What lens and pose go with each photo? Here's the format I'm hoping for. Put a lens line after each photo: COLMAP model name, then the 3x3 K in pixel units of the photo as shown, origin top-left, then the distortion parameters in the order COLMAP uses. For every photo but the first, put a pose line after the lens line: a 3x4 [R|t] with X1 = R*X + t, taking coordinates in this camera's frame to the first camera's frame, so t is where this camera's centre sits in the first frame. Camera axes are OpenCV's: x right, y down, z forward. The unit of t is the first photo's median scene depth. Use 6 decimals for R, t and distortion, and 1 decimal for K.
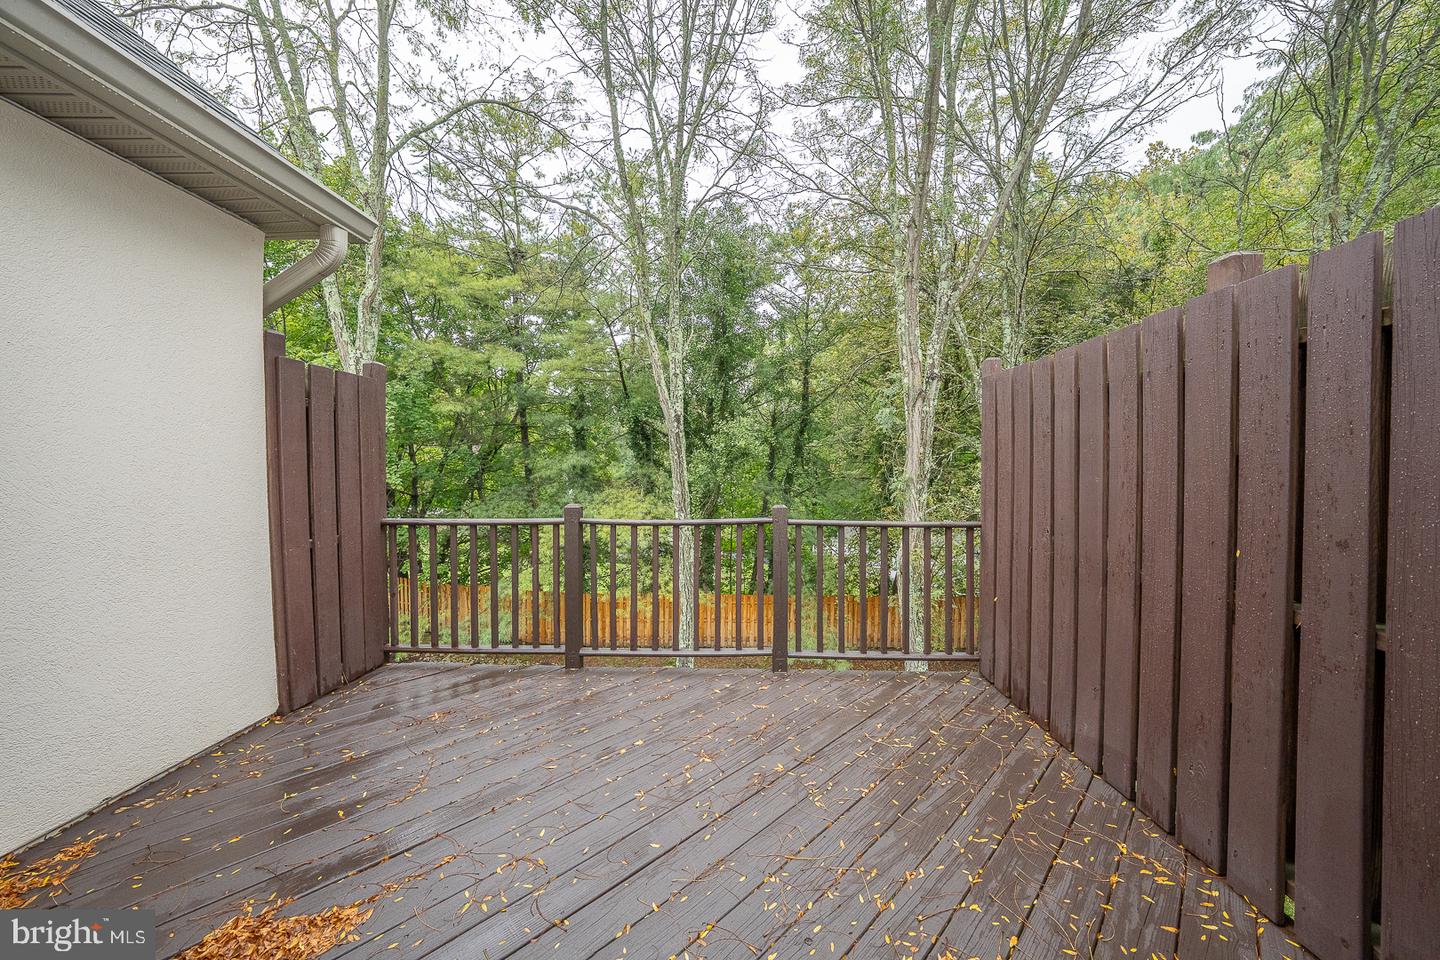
lens RADIAL K [[490.9, 0, 722.3], [0, 490.9, 475.8], [0, 0, 1]] dist [-0.035155, 0.008353]
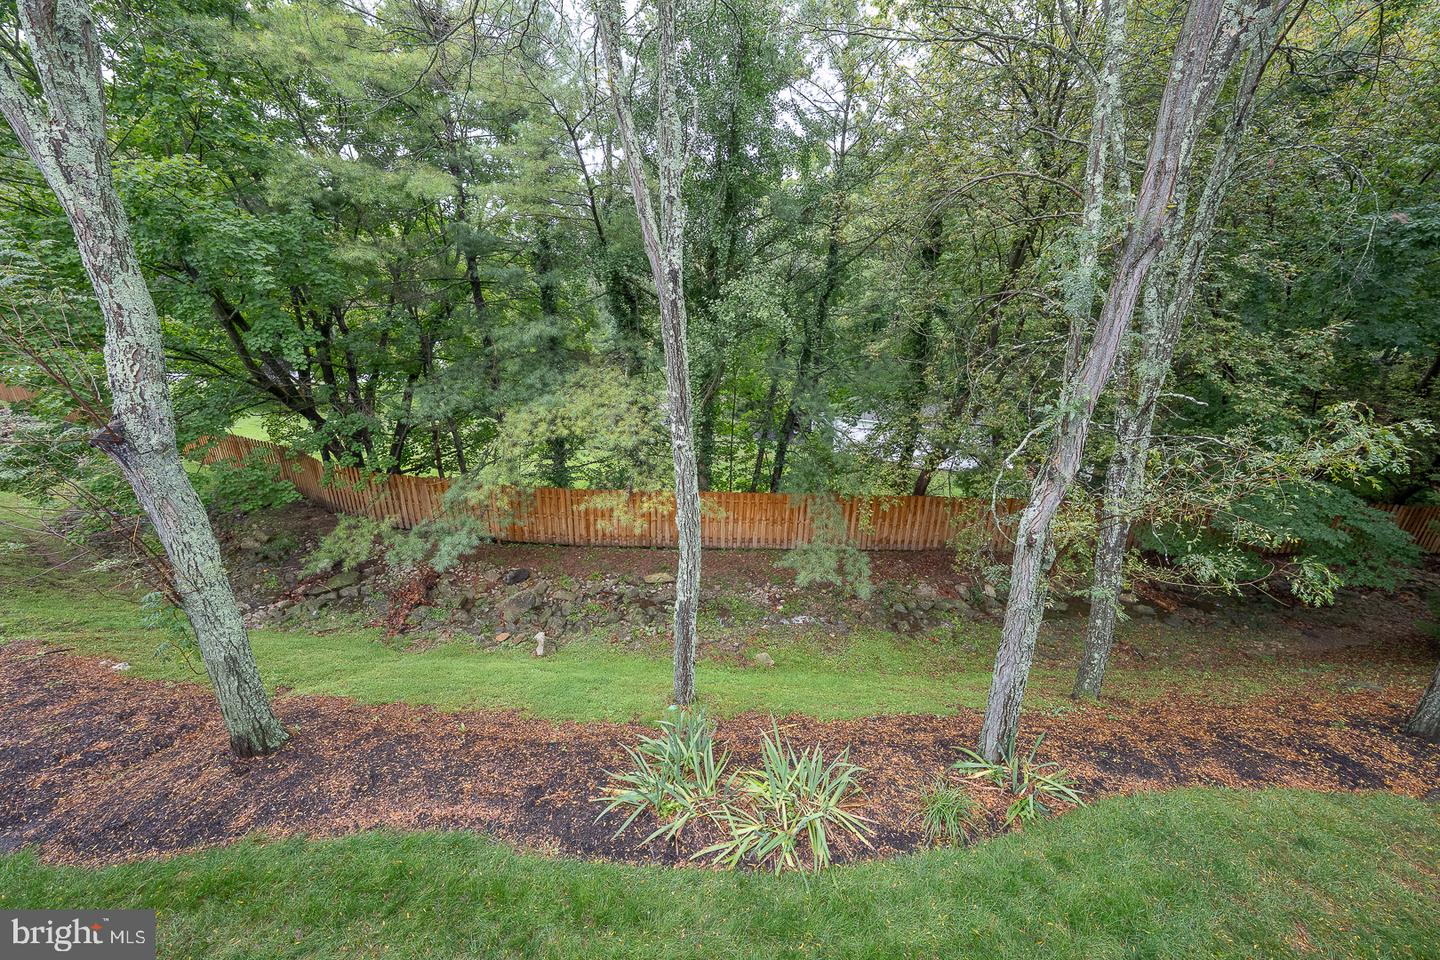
lens RADIAL K [[490.9, 0, 722.3], [0, 490.9, 475.8], [0, 0, 1]] dist [-0.035155, 0.008353]
pose [[0.999686, 0.014385, 0.020495, -0.020285], [-0.019399, 0.962472, 0.270685, -0.021937], [-0.015832, -0.270998, 0.962450, 0.174964]]
